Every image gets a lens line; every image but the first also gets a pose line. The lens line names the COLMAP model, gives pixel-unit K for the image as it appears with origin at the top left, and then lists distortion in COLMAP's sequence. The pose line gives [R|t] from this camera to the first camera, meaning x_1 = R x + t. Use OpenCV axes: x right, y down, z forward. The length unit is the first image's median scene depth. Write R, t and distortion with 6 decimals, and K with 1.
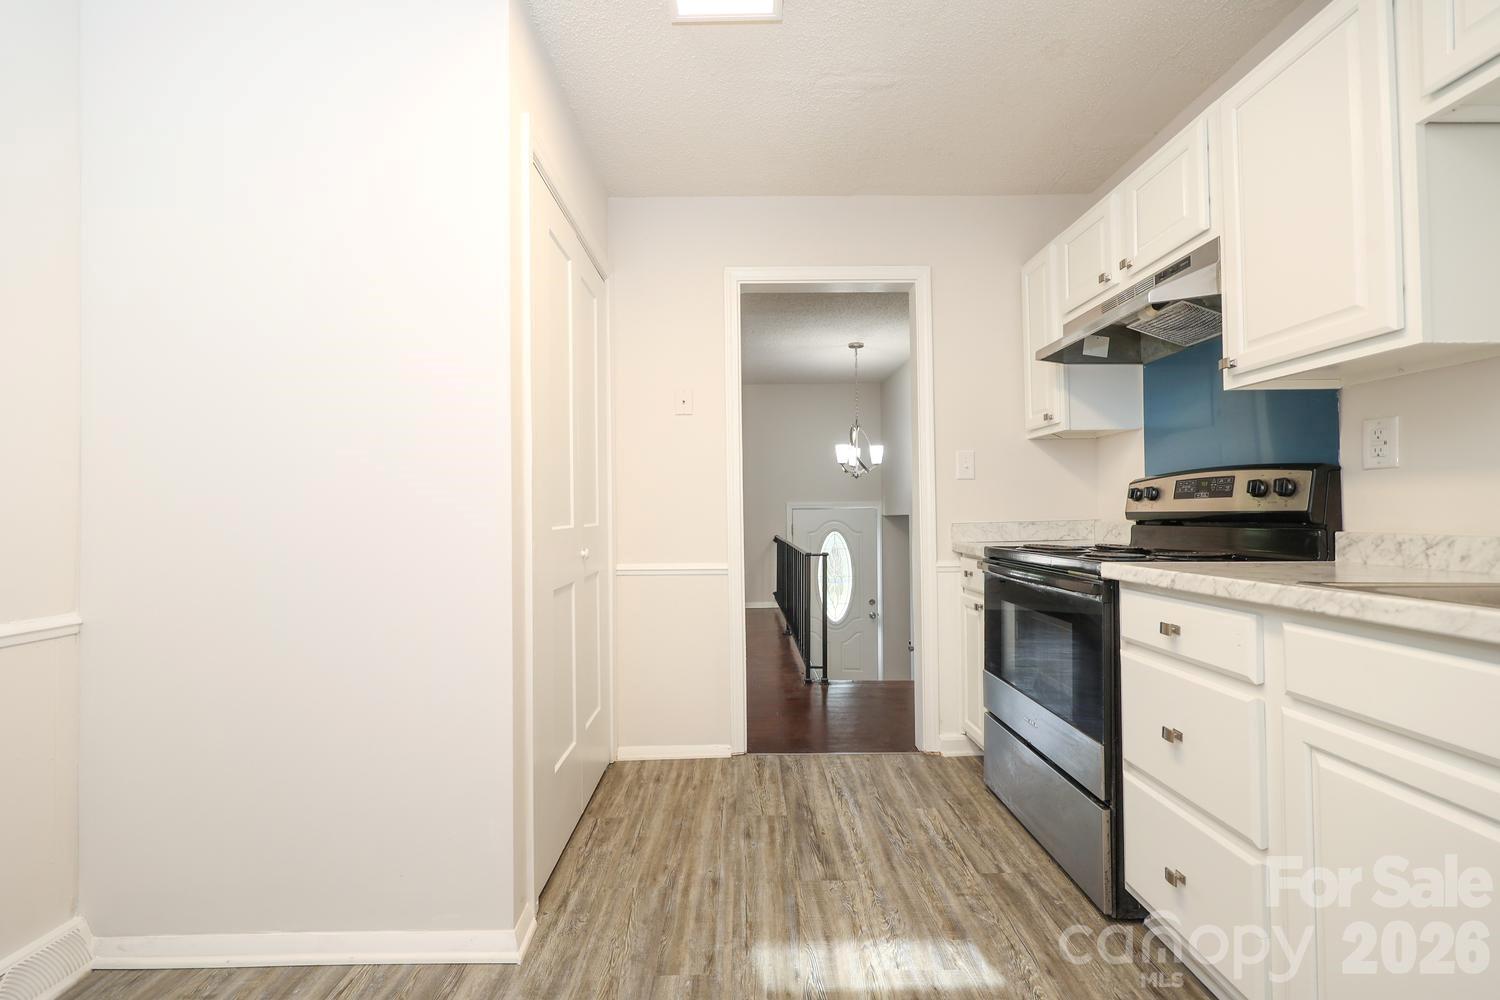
lens RADIAL K [[669.8, 0, 725.0], [0, 669.8, 495.4], [0, 0, 1]] dist [-0.006051, 0.001960]
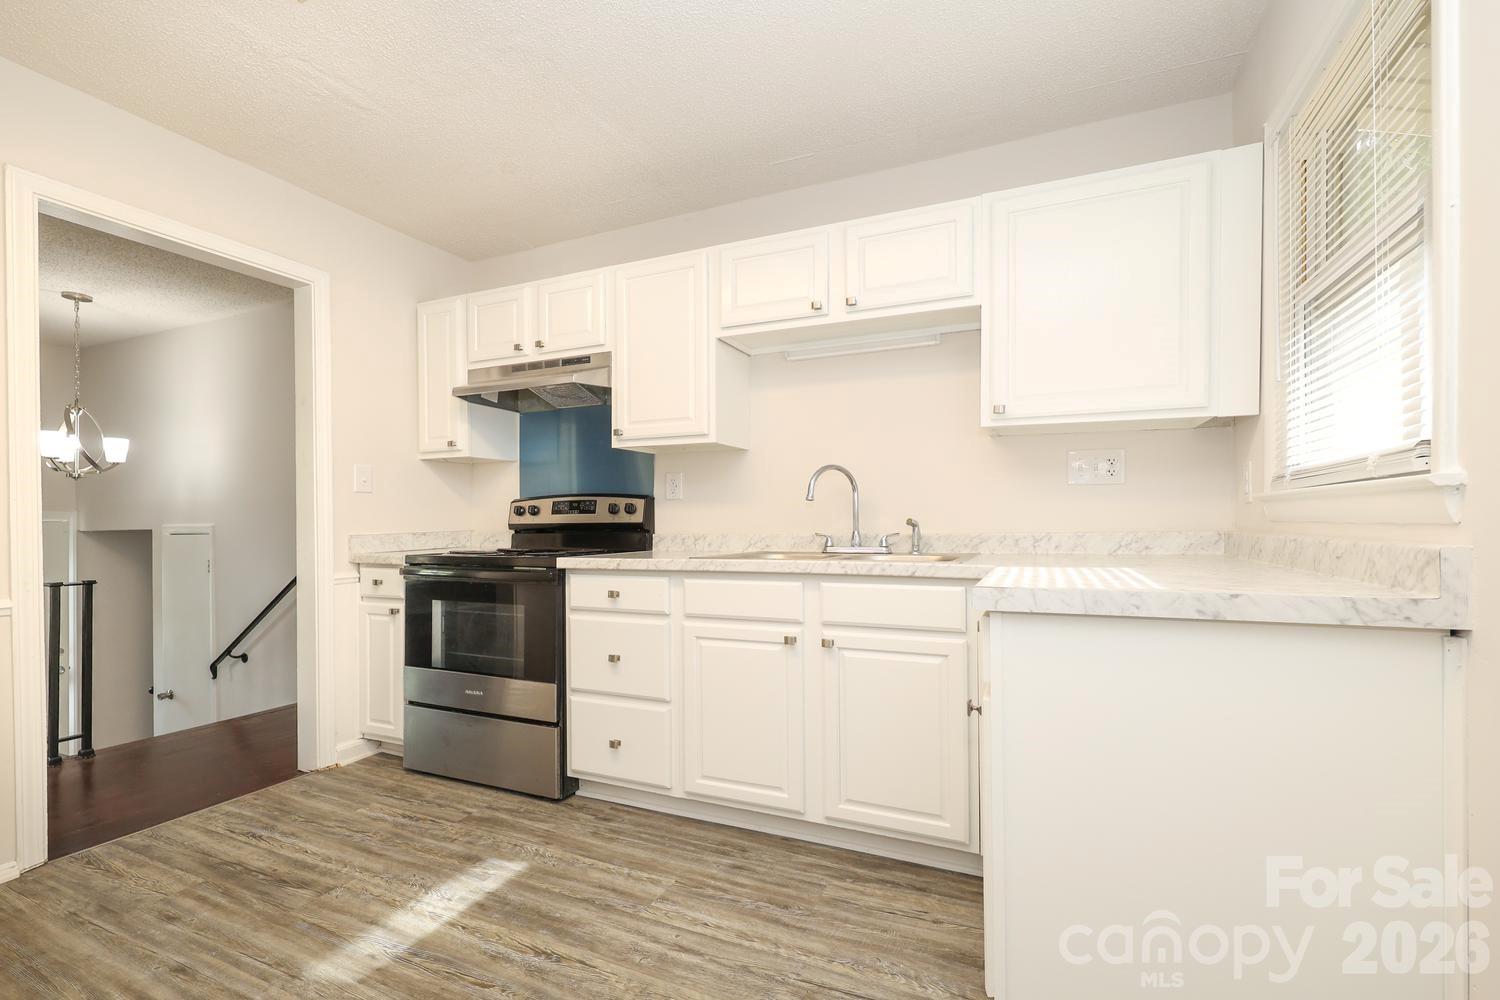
lens RADIAL K [[638.1, 0, 825.9], [0, 638.1, 519.0], [0, 0, 1]] dist [0.001453, -0.000226]
pose [[0.338527, 0.005874, 0.940939, -0.437822], [-0.018557, 0.999828, 0.000435, 0.003913], [-0.940774, -0.017609, 0.338577, -0.010939]]
